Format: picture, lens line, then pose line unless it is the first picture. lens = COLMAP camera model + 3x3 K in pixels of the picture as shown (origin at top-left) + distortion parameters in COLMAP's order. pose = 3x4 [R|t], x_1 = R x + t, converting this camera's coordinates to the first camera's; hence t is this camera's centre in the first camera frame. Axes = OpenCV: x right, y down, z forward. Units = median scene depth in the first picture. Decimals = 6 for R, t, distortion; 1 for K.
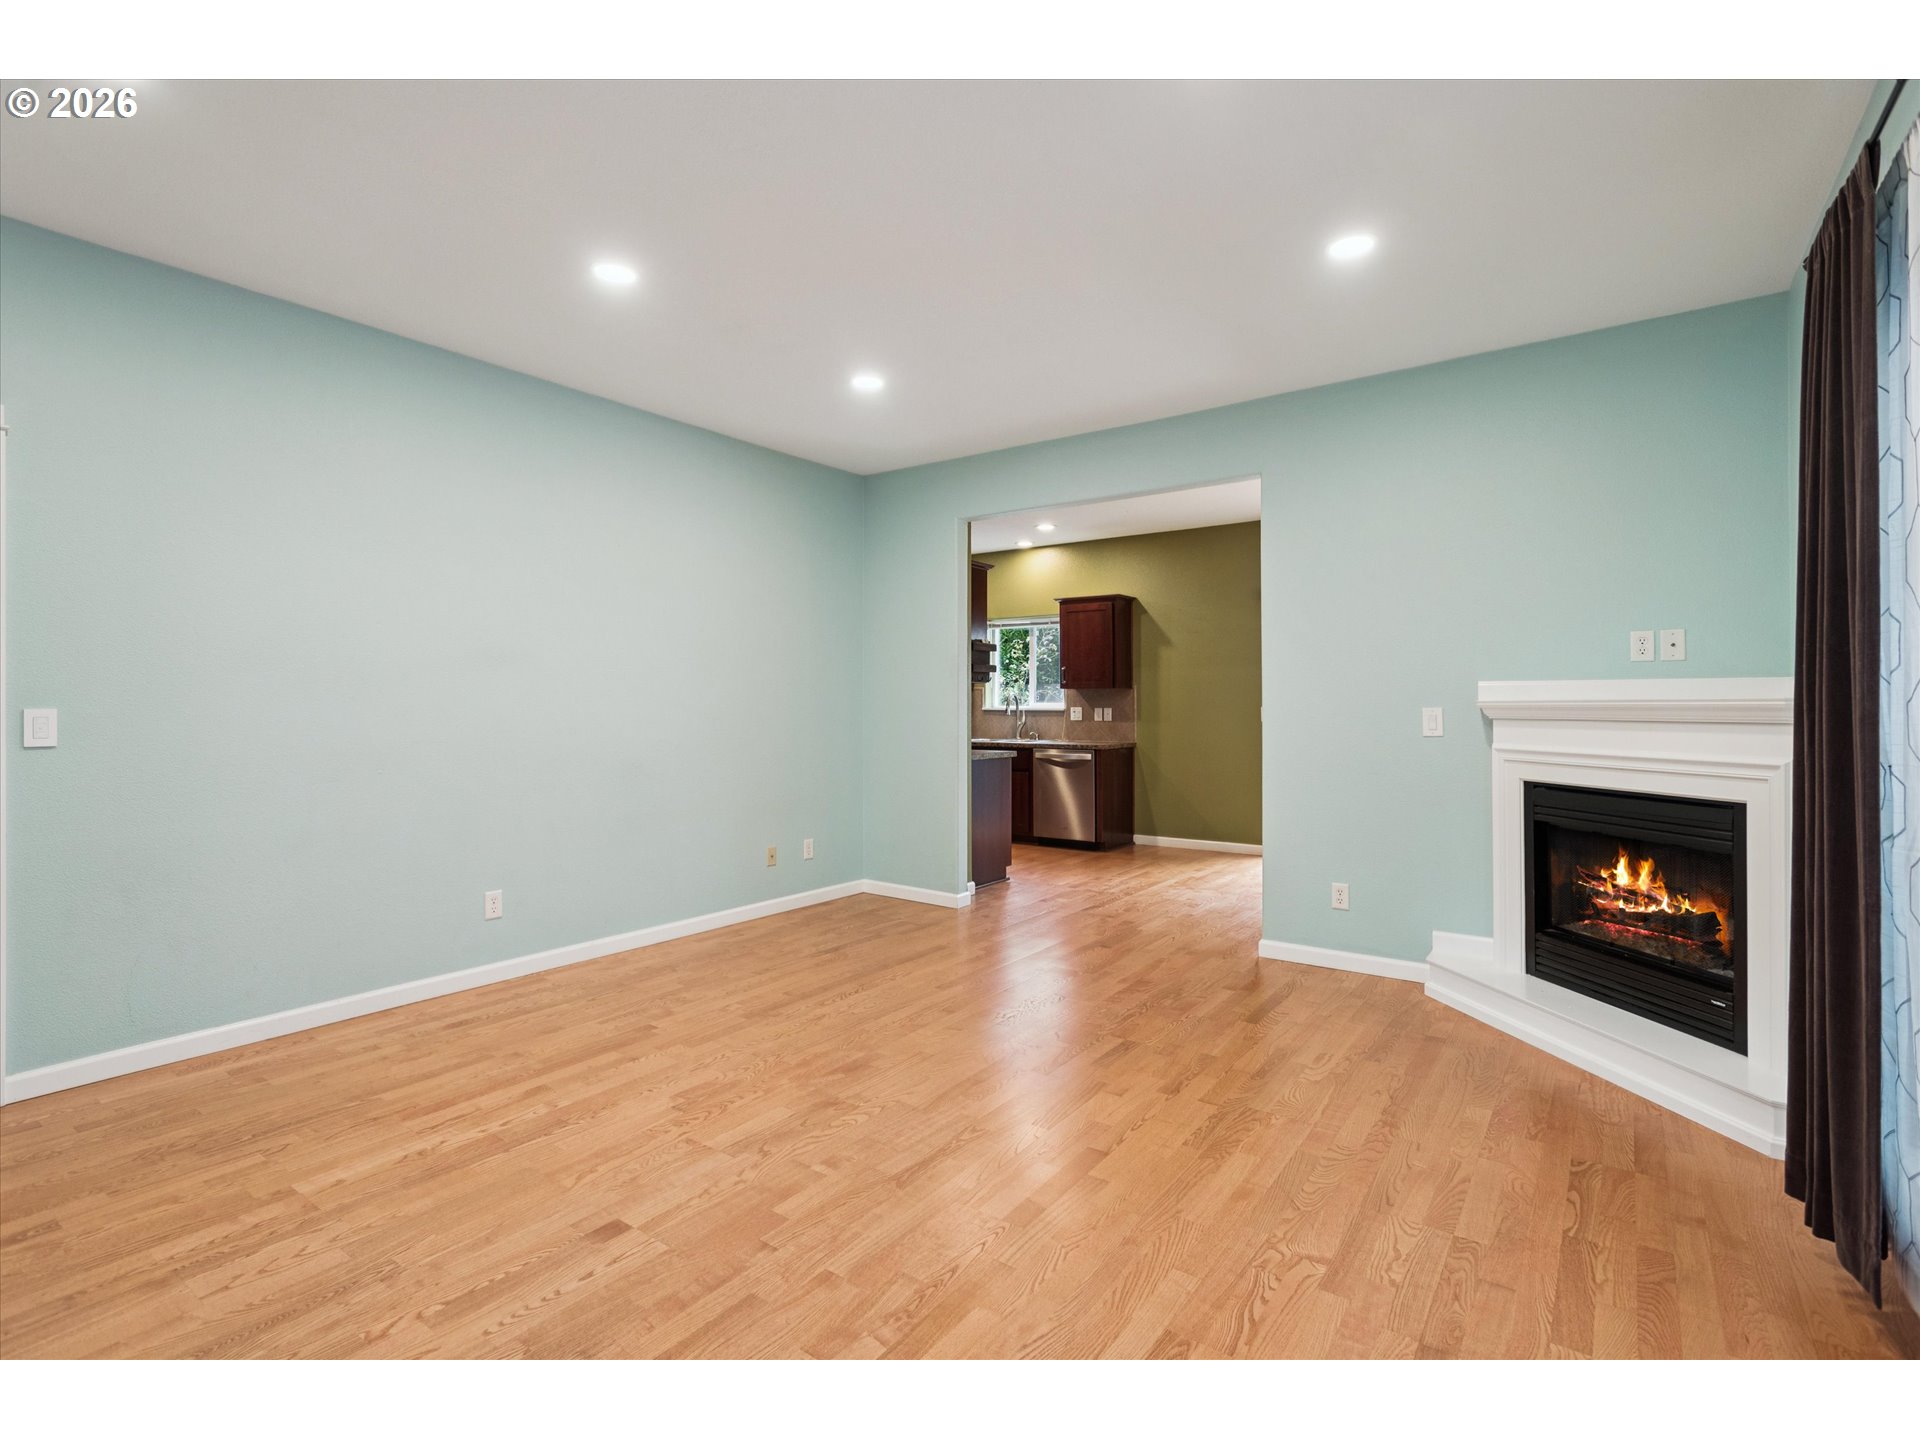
lens RADIAL K [[908.1, 0, 952.9], [0, 908.1, 709.4], [0, 0, 1]] dist [0.017151, -0.000065]
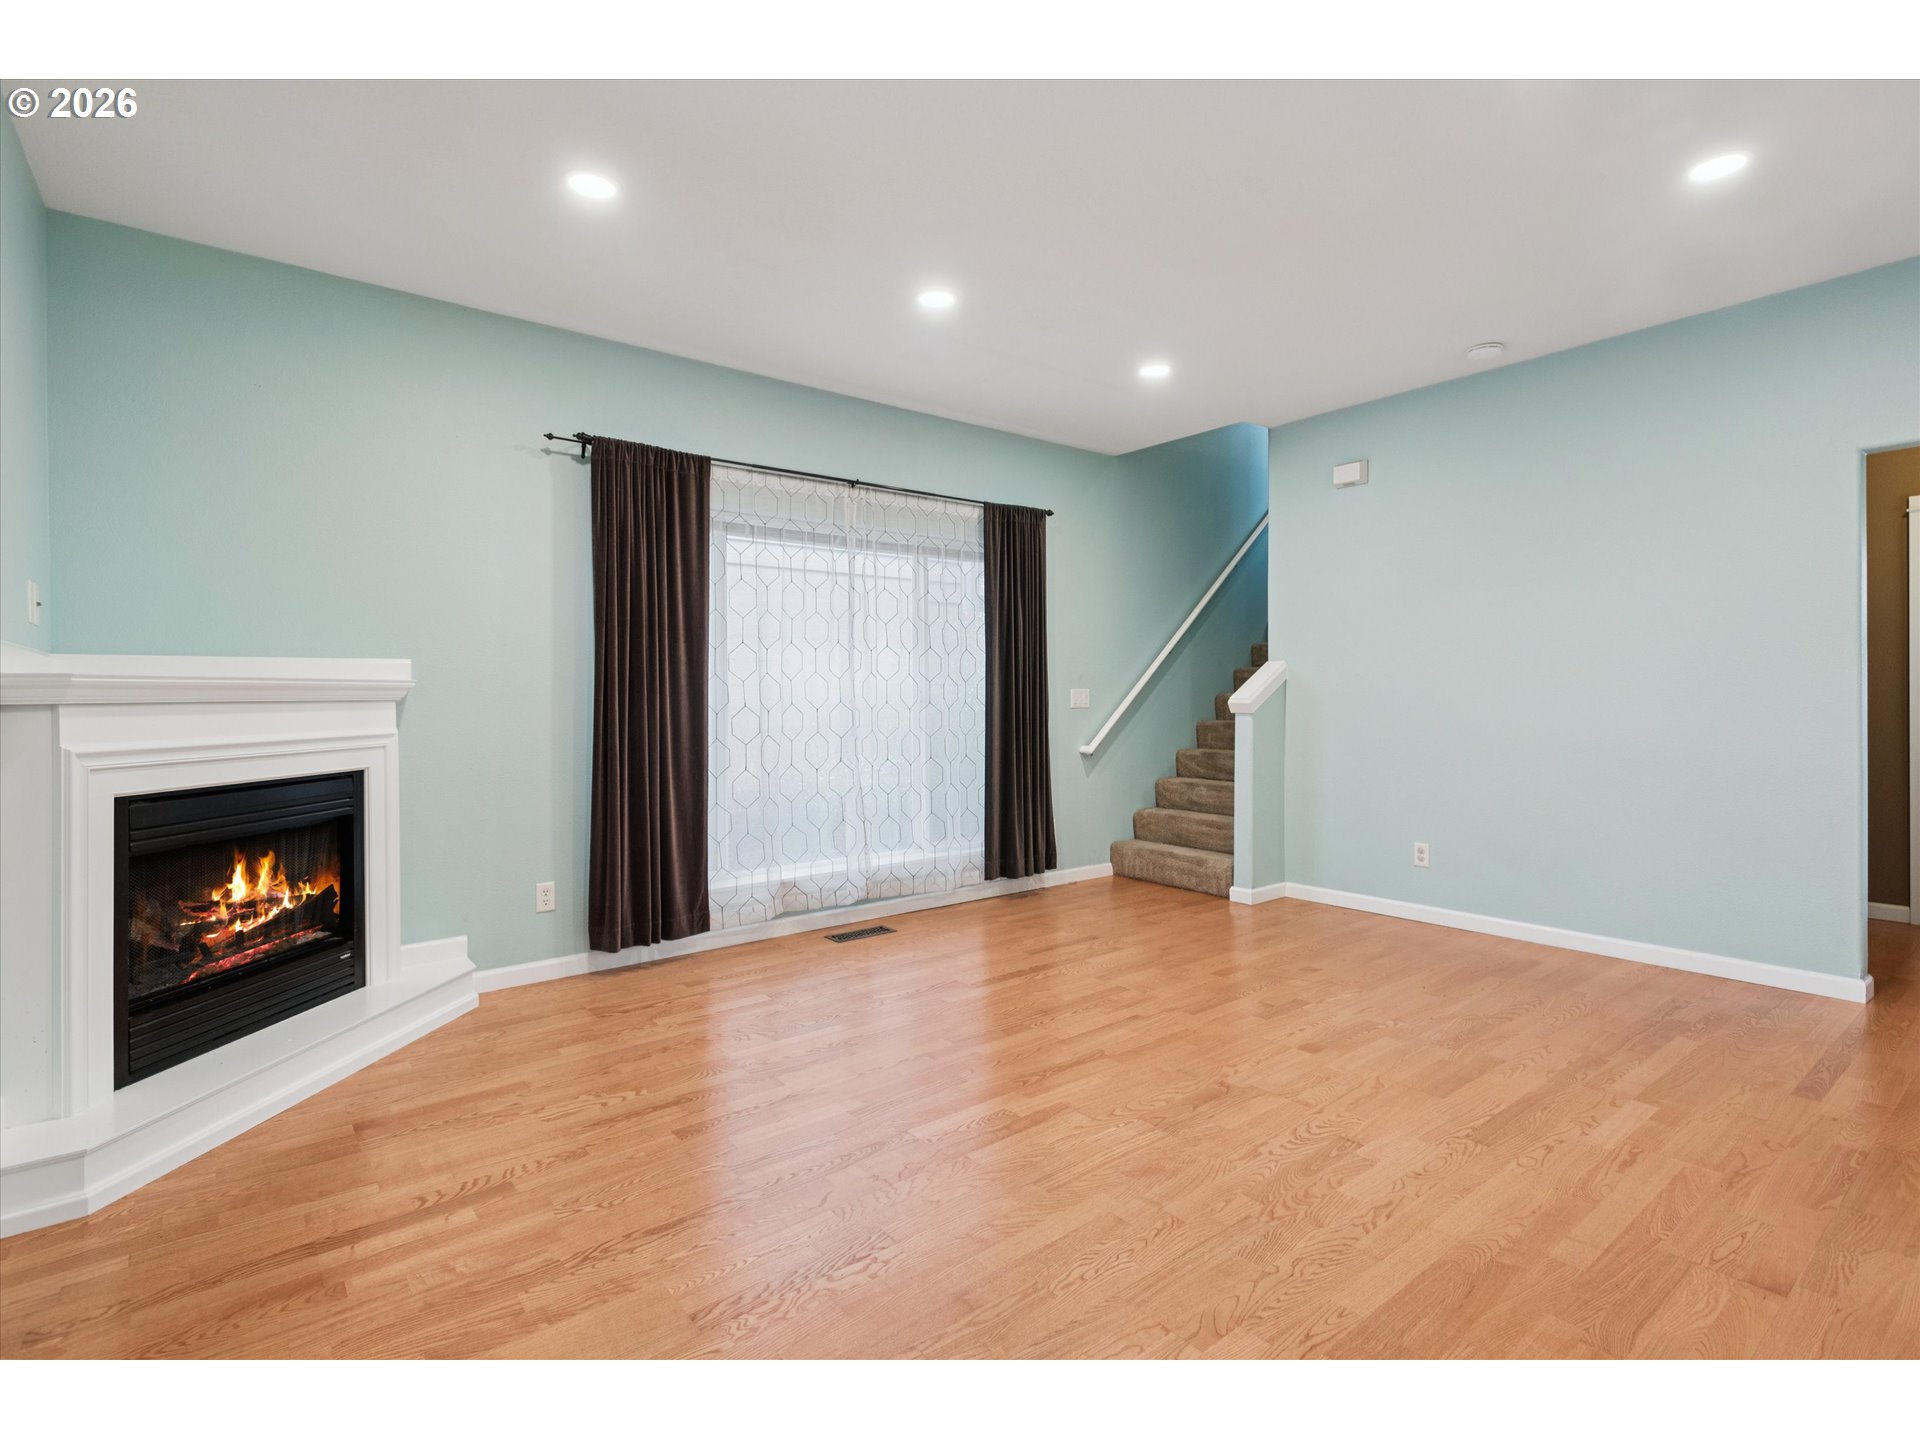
lens RADIAL K [[927.7, 0, 966.3], [0, 927.7, 718.7], [0, 0, 1]] dist [0.014053, -0.001061]
pose [[-0.965901, 0.002918, 0.258896, -0.160078], [0.010374, 0.999570, 0.027436, 0.011422], [-0.258704, 0.029186, -0.965516, 1.723934]]
